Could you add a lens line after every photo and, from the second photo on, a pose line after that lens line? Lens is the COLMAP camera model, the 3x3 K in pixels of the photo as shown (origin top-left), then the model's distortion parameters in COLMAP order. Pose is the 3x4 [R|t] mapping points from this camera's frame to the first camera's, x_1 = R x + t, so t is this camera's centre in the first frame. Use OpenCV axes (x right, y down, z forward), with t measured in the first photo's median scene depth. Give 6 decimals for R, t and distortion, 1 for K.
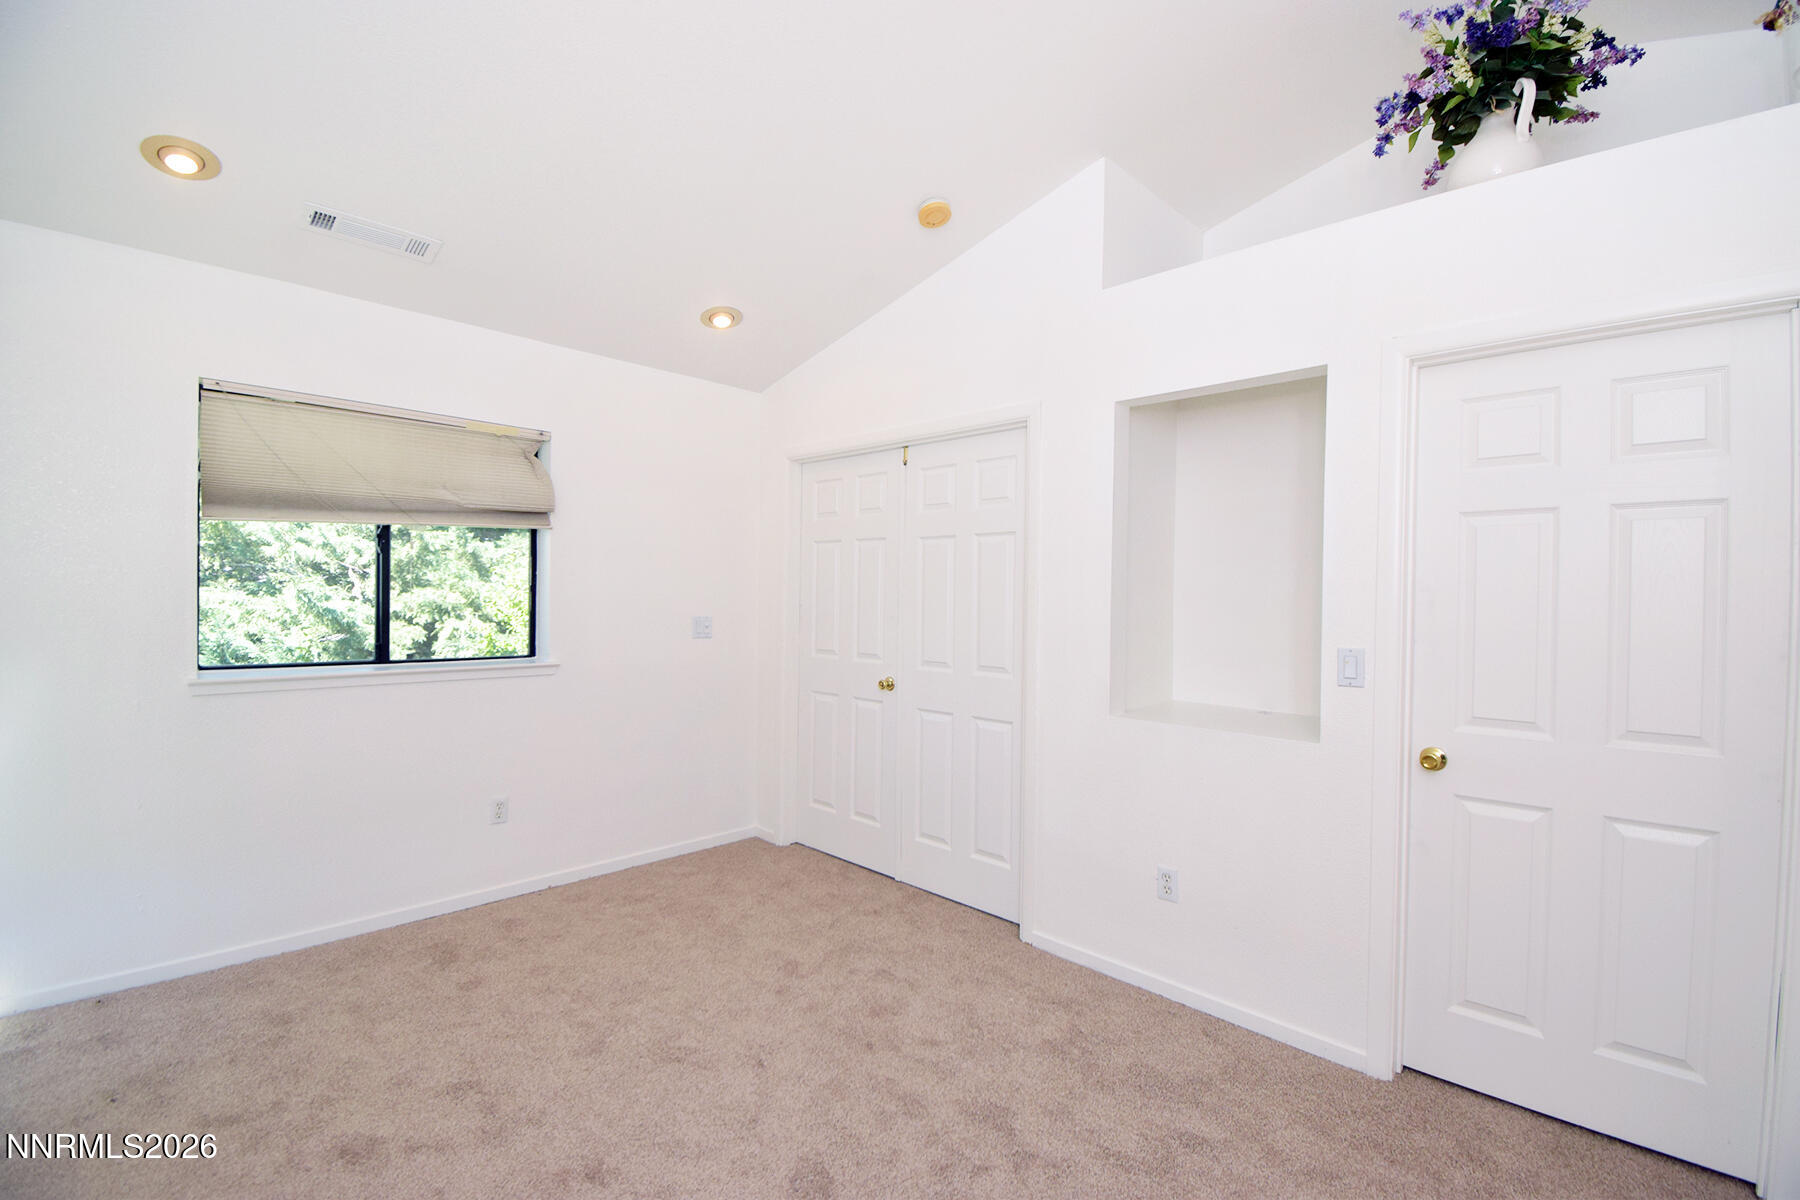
lens RADIAL K [[827.9, 0, 892.1], [0, 827.9, 604.4], [0, 0, 1]] dist [0.011828, -0.021185]
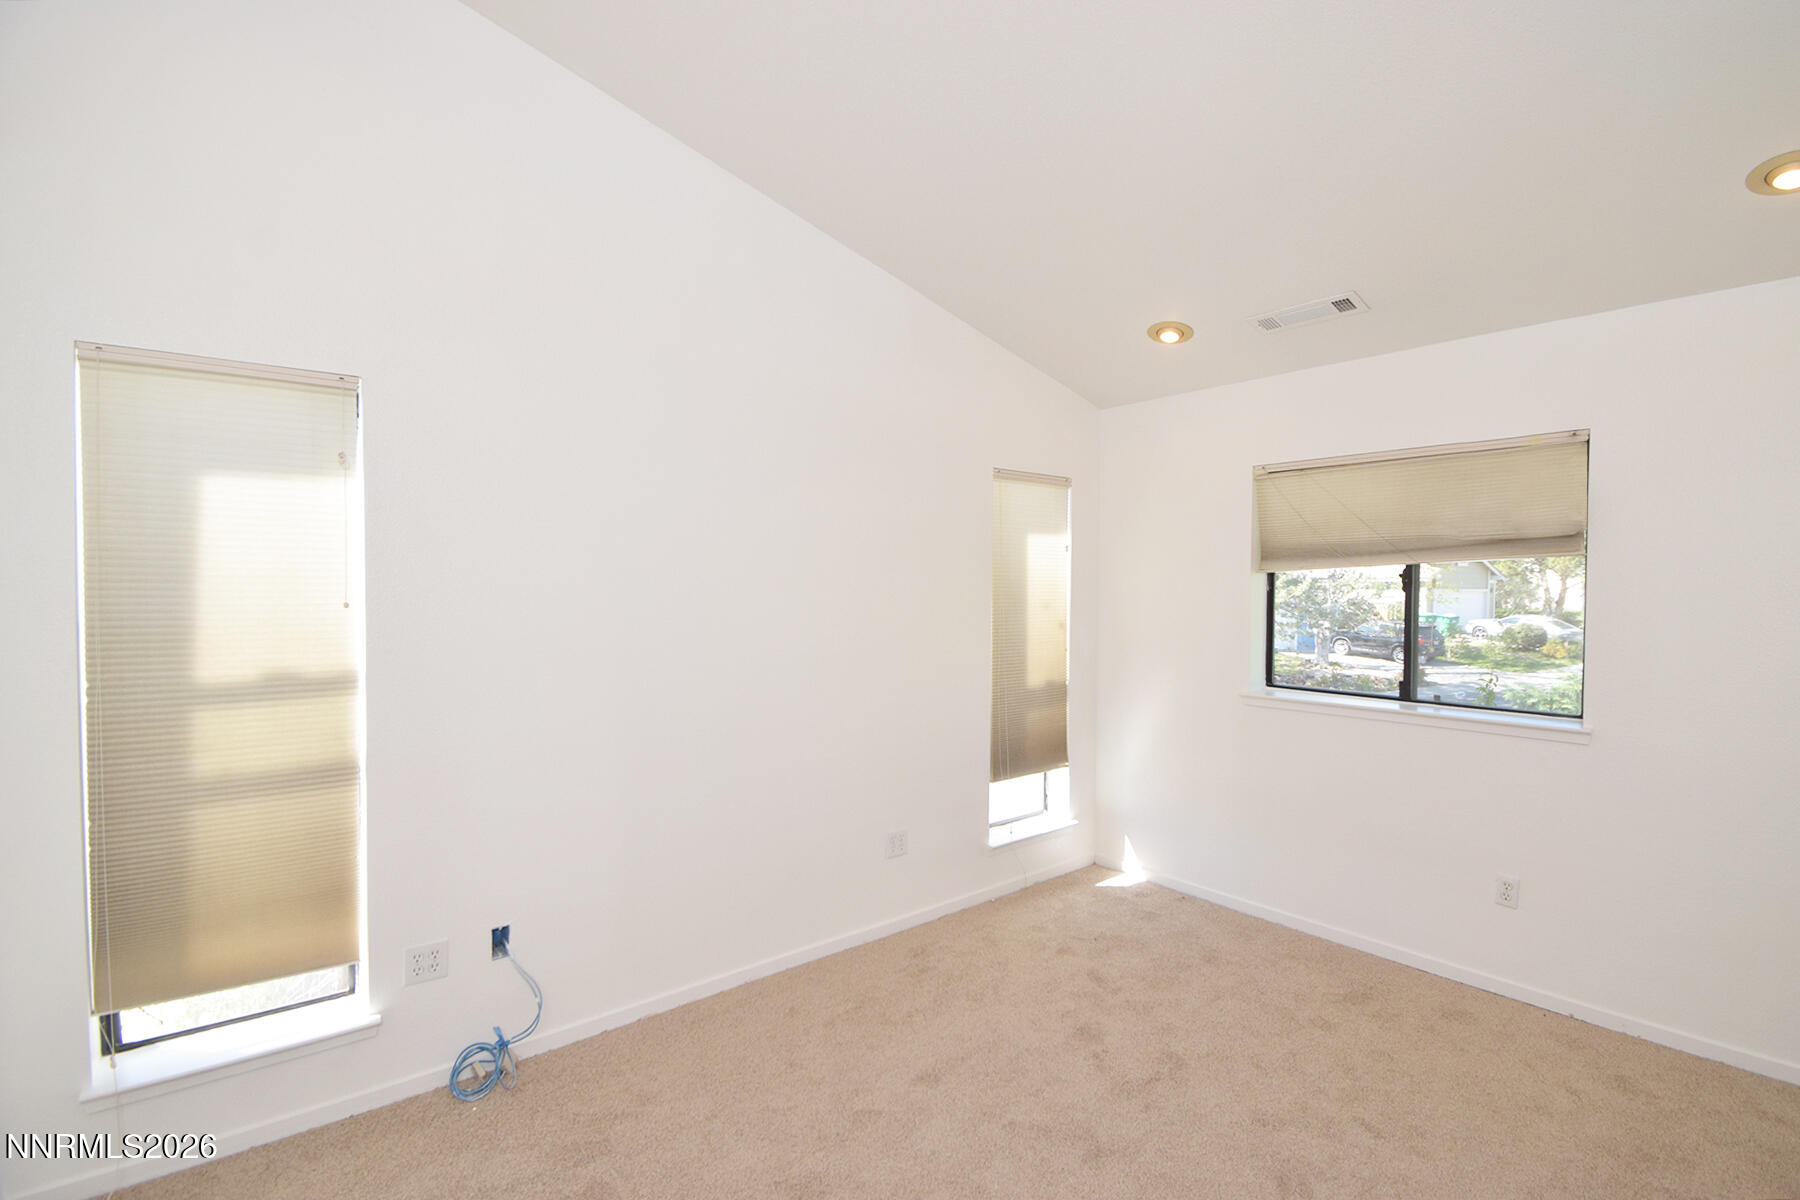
lens RADIAL K [[827.9, 0, 892.1], [0, 827.9, 604.4], [0, 0, 1]] dist [0.011828, -0.021185]
pose [[-0.136343, 0.003527, -0.990655, 0.469979], [-0.017062, 0.999837, 0.005907, -0.042172], [0.990515, 0.017708, -0.136261, 0.504170]]
